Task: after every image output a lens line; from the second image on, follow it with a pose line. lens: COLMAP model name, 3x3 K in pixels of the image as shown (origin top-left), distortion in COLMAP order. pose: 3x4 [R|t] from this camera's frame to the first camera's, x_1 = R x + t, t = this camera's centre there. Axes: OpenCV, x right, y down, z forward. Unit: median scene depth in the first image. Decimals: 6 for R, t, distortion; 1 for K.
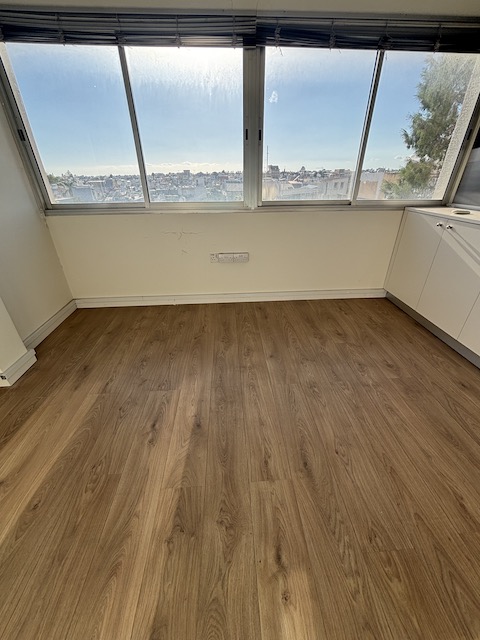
lens RADIAL K [[257.2, 0, 242.2], [0, 257.2, 318.8], [0, 0, 1]] dist [0.001592, -0.000046]
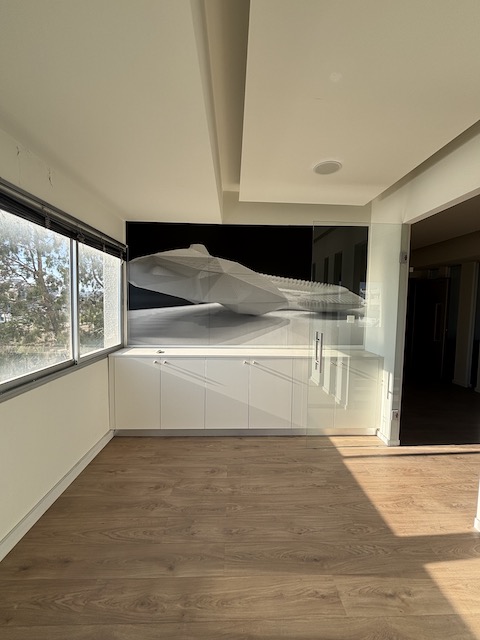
lens RADIAL K [[257.2, 0, 242.1], [0, 257.2, 323.8], [0, 0, 1]] dist [0.001592, -0.000046]
pose [[0.022799, -0.069451, 0.997325, -0.600465], [0.473913, 0.879129, 0.050387, -0.431246], [-0.880276, 0.471497, 0.052957, 0.473161]]
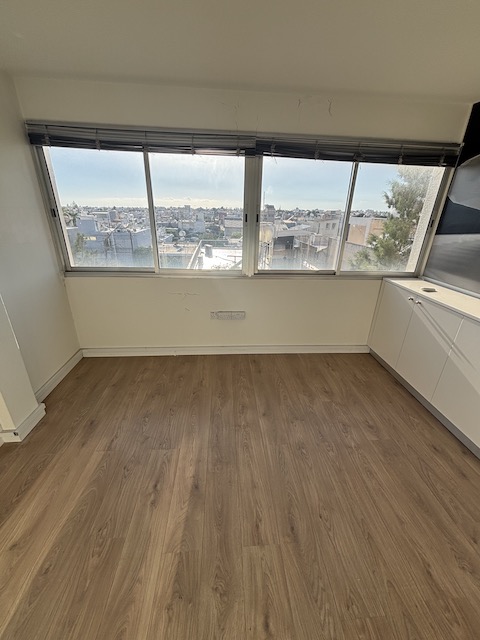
lens RADIAL K [[257.2, 0, 242.1], [0, 257.2, 319.0], [0, 0, 1]] dist [0.001592, -0.000046]
pose [[0.999402, 0.027985, 0.020329, -0.013562], [-0.025507, 0.993228, -0.113347, -0.136712], [-0.023363, 0.112760, 0.993348, -0.135119]]
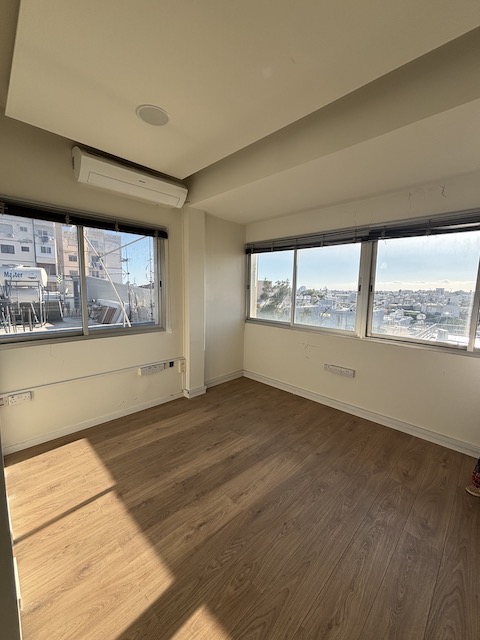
lens RADIAL K [[257.2, 0, 243.4], [0, 257.2, 318.7], [0, 0, 1]] dist [0.001592, -0.000046]
pose [[0.666932, 0.108450, -0.737184, 0.725974], [-0.386537, 0.896173, -0.217862, -0.020751], [0.637017, 0.430248, 0.639606, -0.255156]]
